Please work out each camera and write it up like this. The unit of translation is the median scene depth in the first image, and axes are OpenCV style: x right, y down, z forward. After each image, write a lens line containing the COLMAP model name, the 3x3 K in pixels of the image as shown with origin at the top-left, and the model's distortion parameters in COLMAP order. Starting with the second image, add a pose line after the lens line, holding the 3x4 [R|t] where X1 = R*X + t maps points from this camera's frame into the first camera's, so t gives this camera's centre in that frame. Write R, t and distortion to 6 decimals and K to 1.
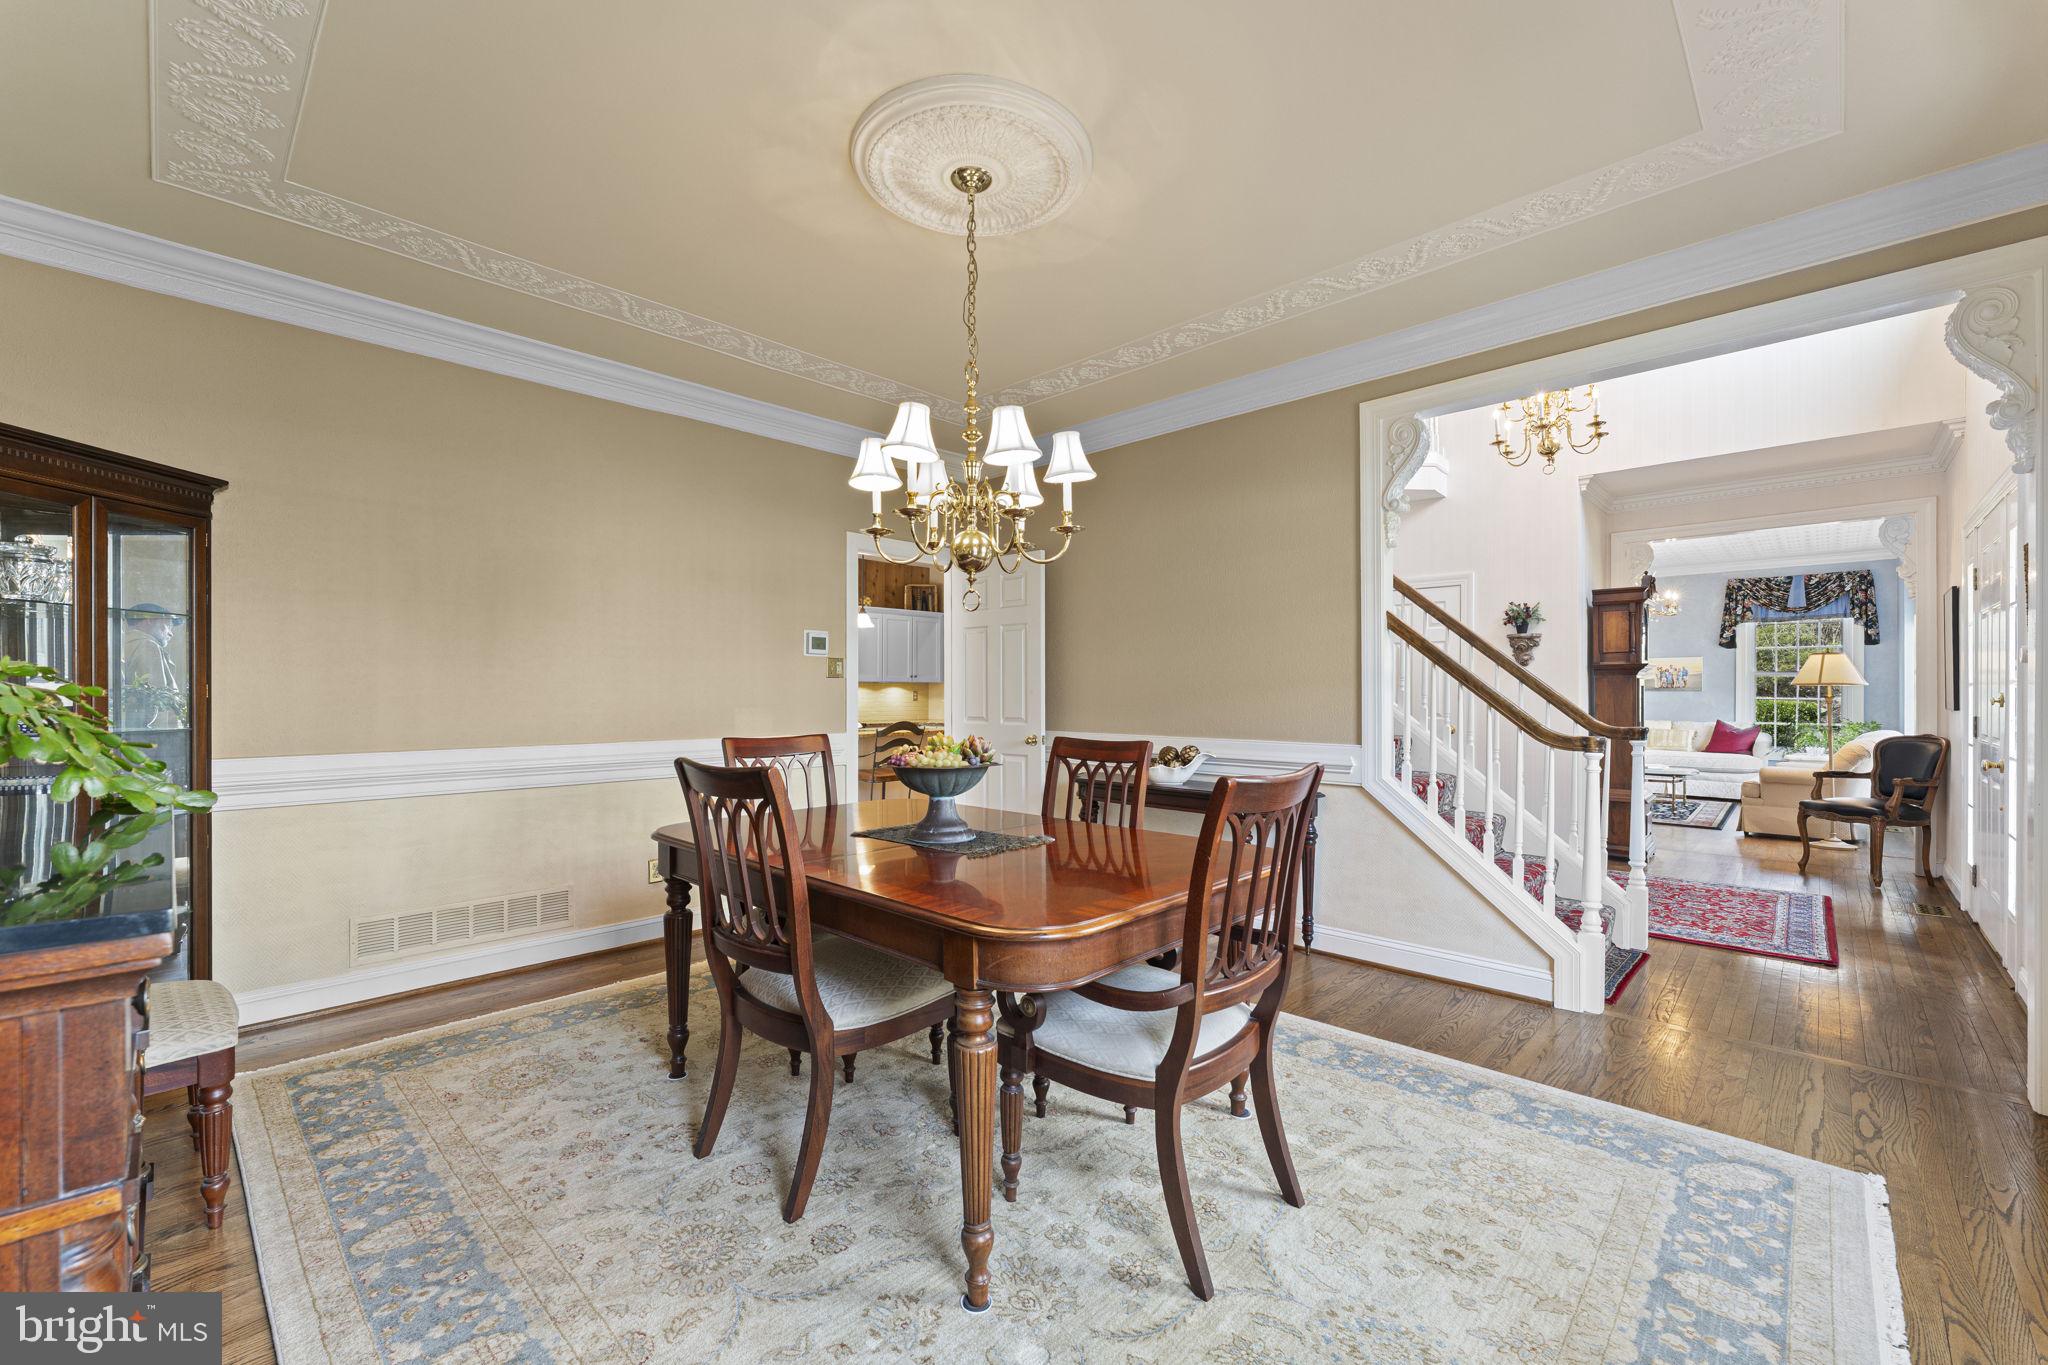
lens RADIAL K [[825.4, 0, 1024.8], [0, 825.4, 697.8], [0, 0, 1]] dist [0.010046, -0.000231]
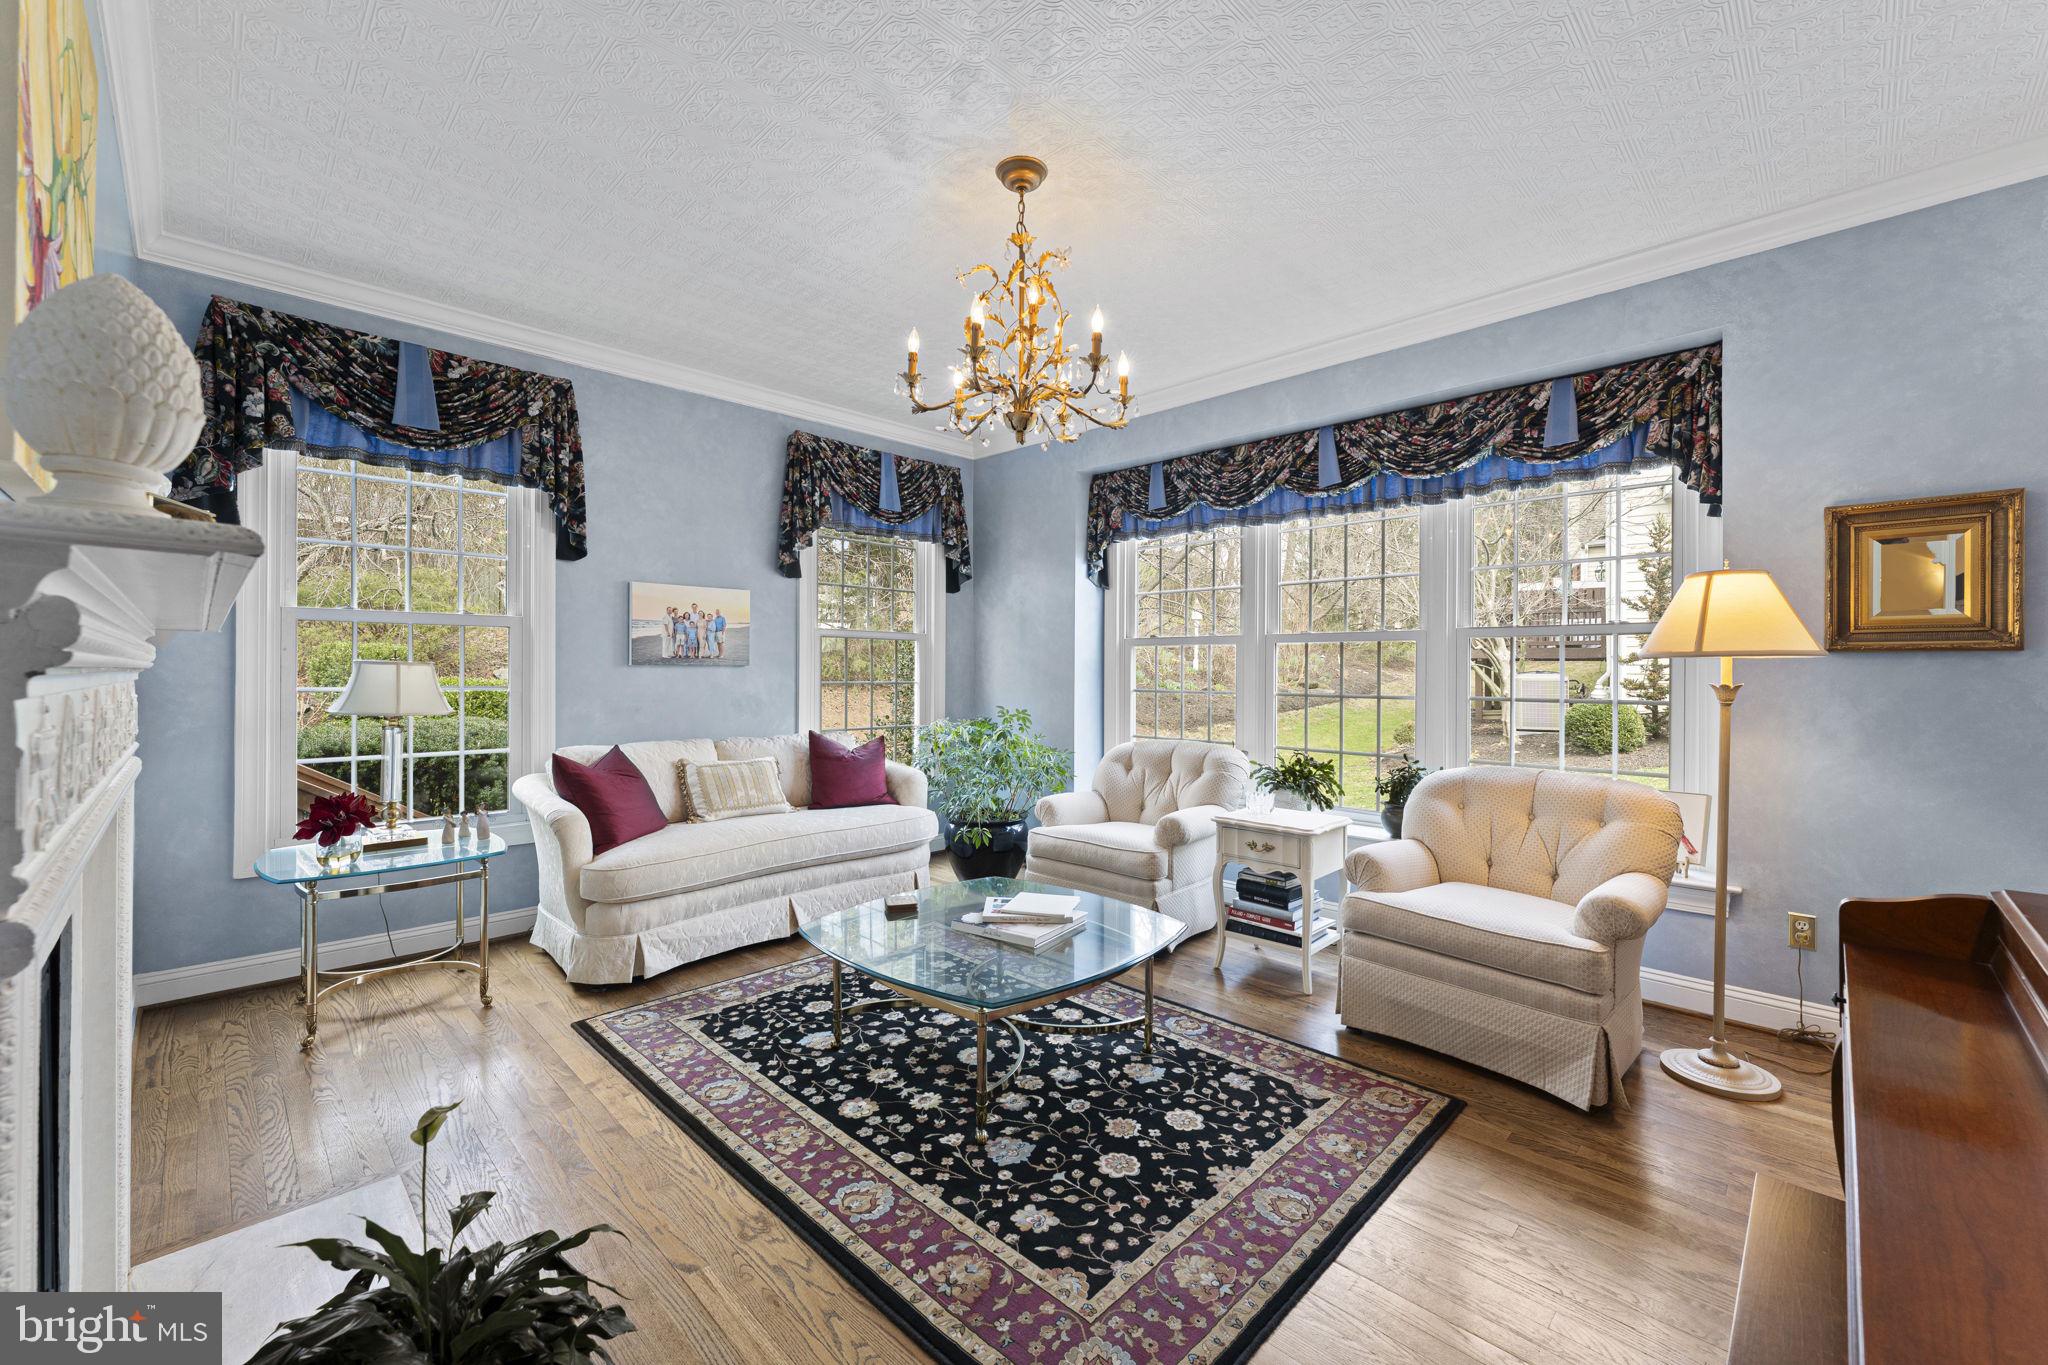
lens RADIAL K [[825.4, 0, 966.3], [0, 825.4, 669.6], [0, 0, 1]] dist [0.010046, -0.000231]
pose [[0.053612, 0.006777, 0.998539, 0.394069], [-0.006837, 0.999956, -0.006419, -0.005125], [-0.998538, -0.006482, 0.053656, 0.892321]]
